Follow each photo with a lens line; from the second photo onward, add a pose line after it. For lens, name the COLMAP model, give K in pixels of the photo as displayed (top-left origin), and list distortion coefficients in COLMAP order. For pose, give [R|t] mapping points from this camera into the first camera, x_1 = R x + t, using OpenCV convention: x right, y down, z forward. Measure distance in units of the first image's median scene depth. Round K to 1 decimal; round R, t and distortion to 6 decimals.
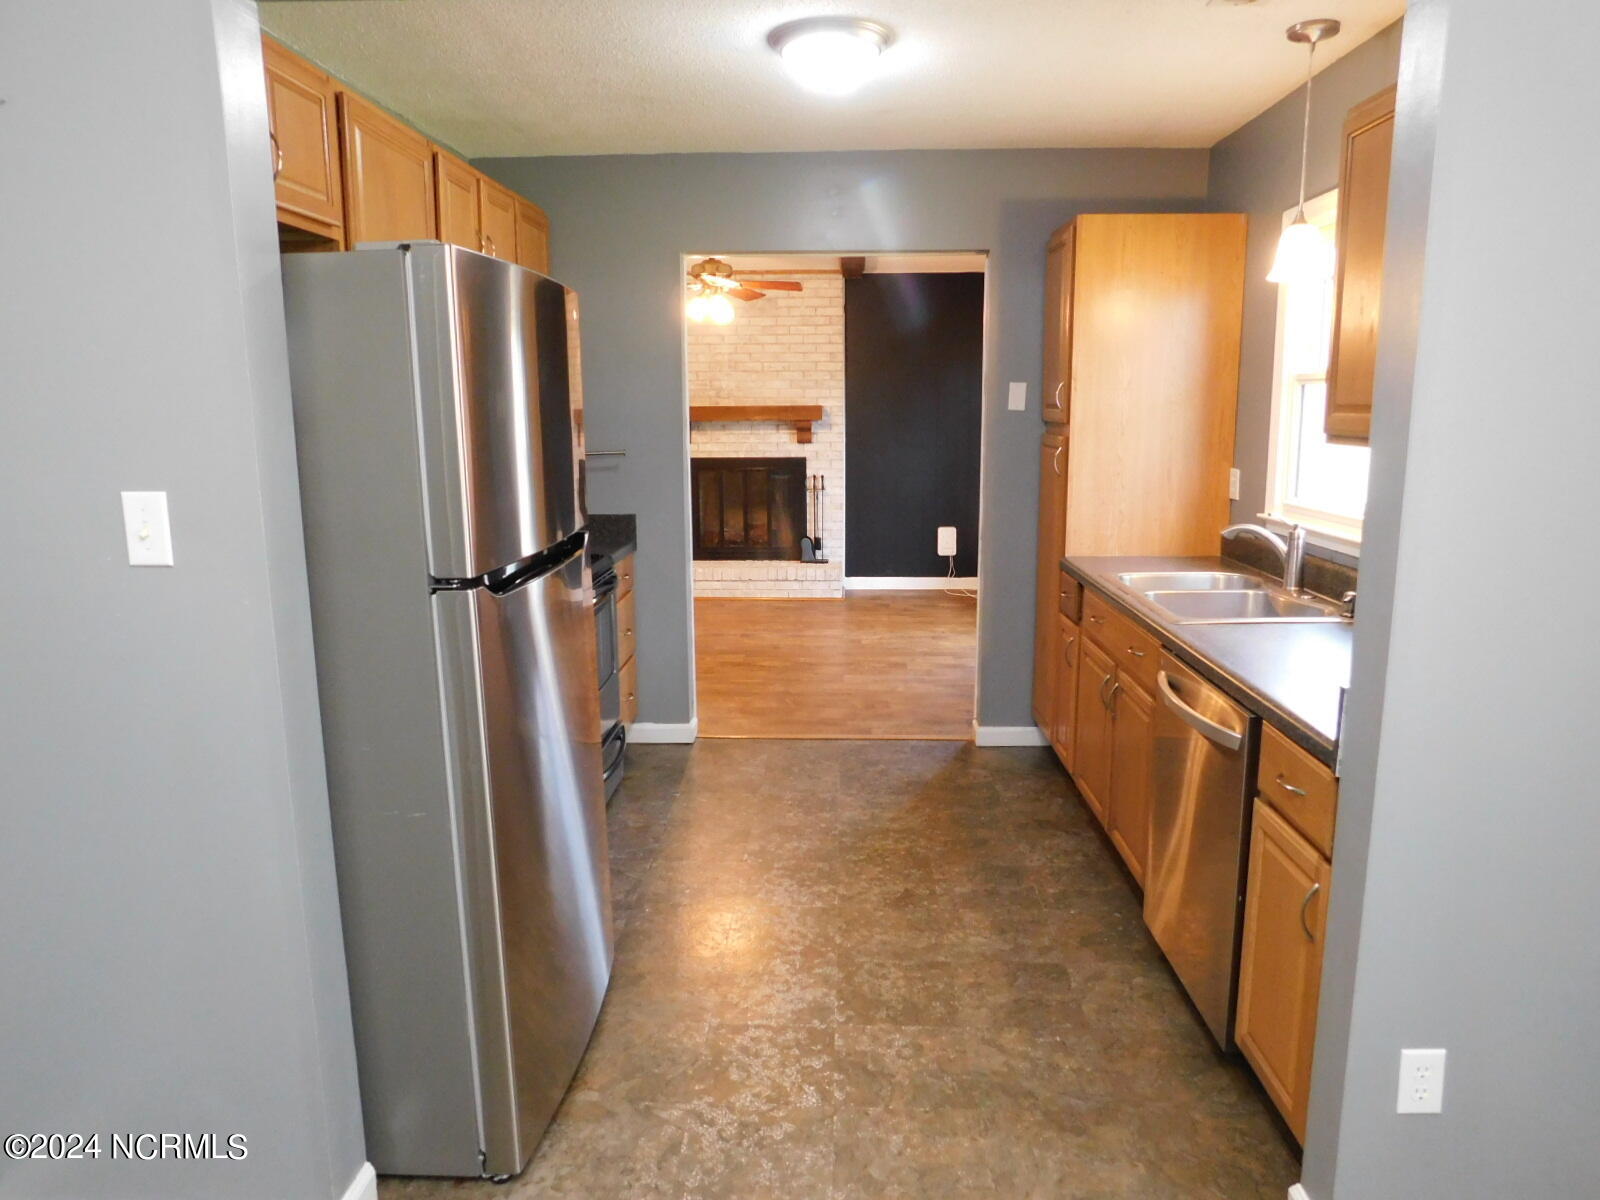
lens RADIAL K [[1059.6, 0, 797.1], [0, 1059.6, 603.6], [0, 0, 1]] dist [-0.067206, 0.055796]
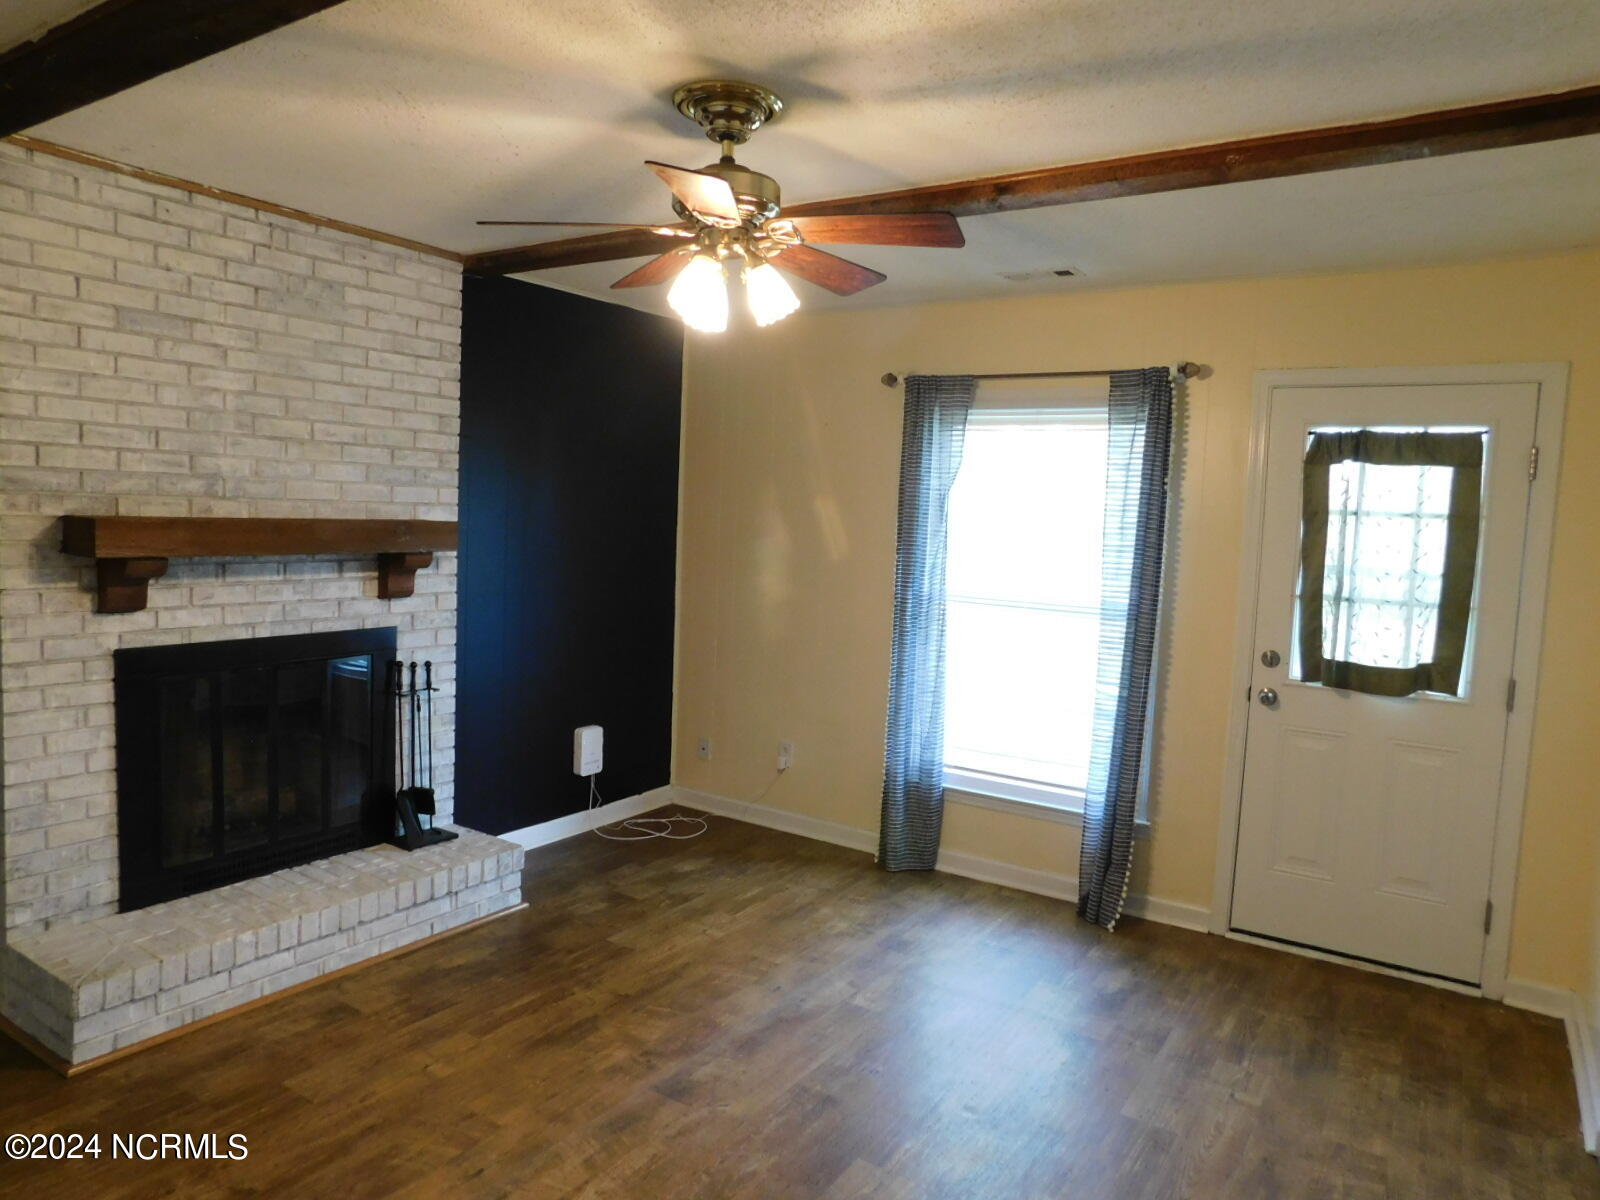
lens RADIAL K [[1059.6, 0, 787.4], [0, 1059.6, 600.4], [0, 0, 1]] dist [-0.067206, 0.055796]
pose [[0.522260, -0.048540, 0.851404, -0.303450], [0.113879, 0.993407, -0.013219, -0.124618], [-0.845149, 0.103861, 0.524344, 0.605452]]
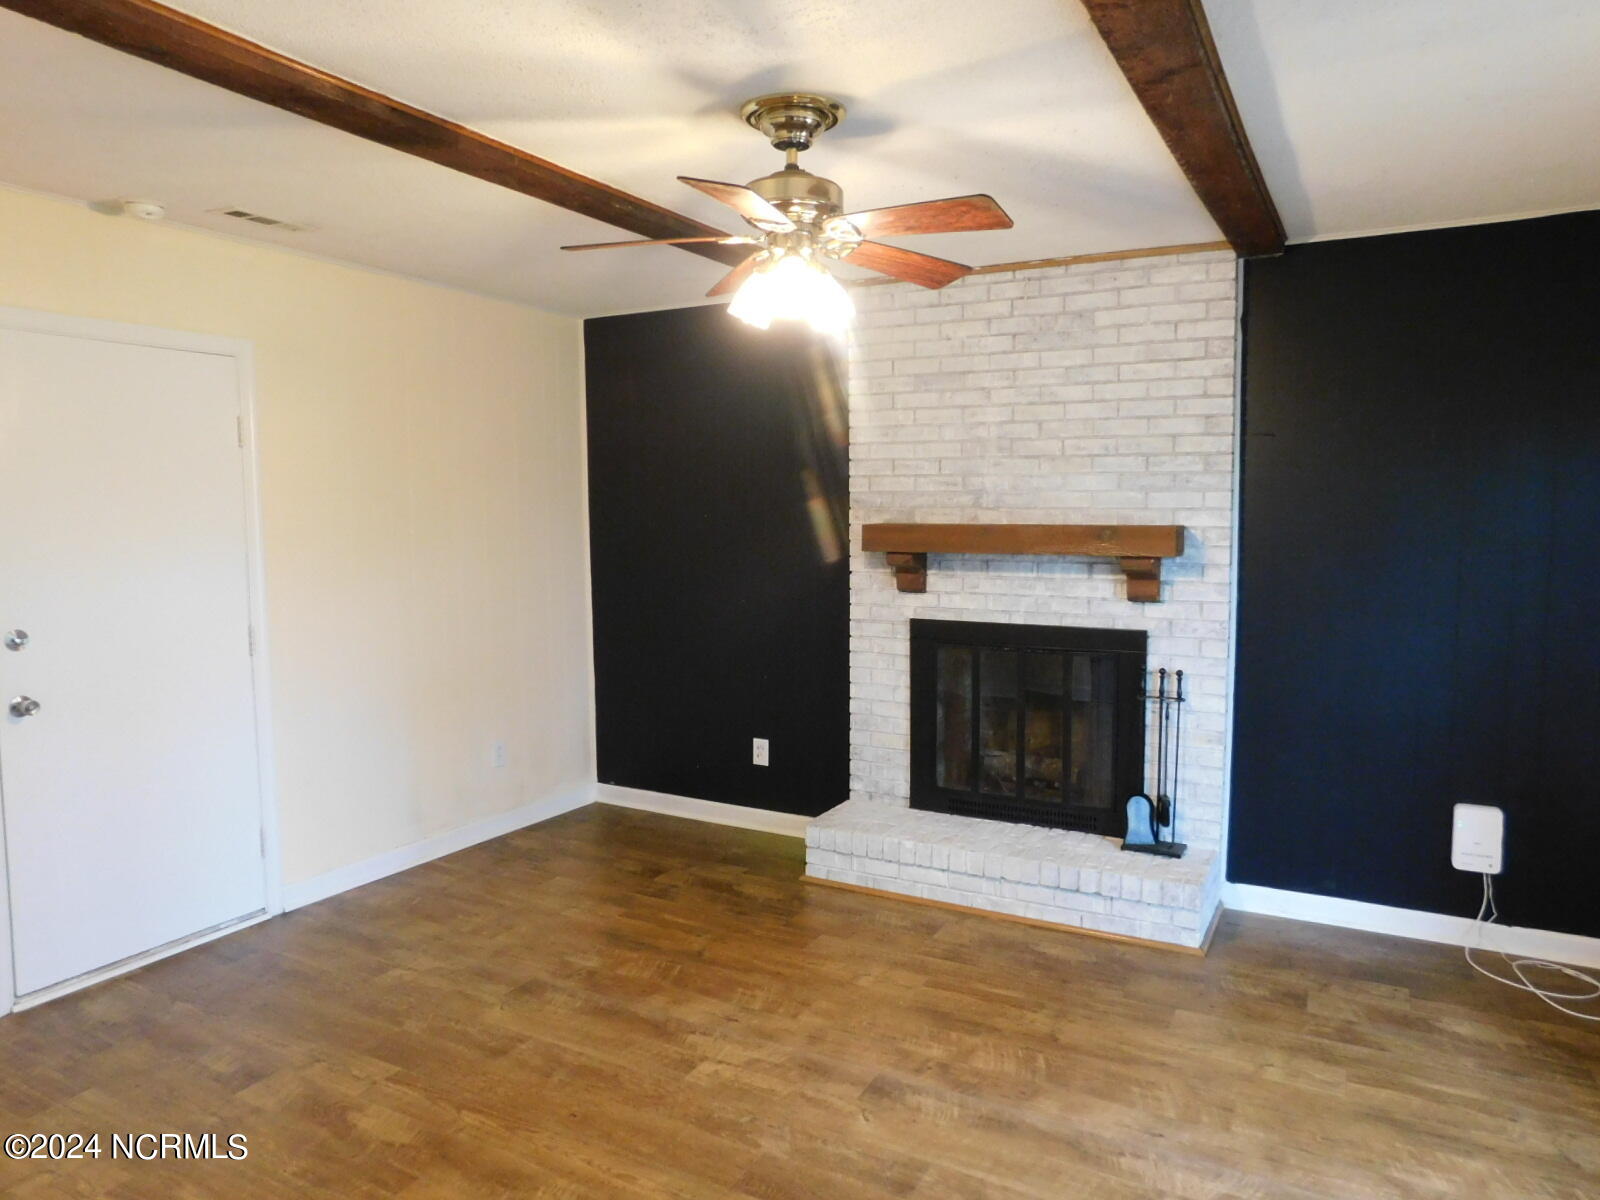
lens RADIAL K [[1059.6, 0, 796.6], [0, 1059.6, 602.7], [0, 0, 1]] dist [-0.067206, 0.055796]
pose [[0.895768, 0.043385, -0.442399, 0.078010], [-0.082874, 0.994076, -0.070316, -0.104734], [0.436728, 0.099650, 0.894058, 0.501589]]
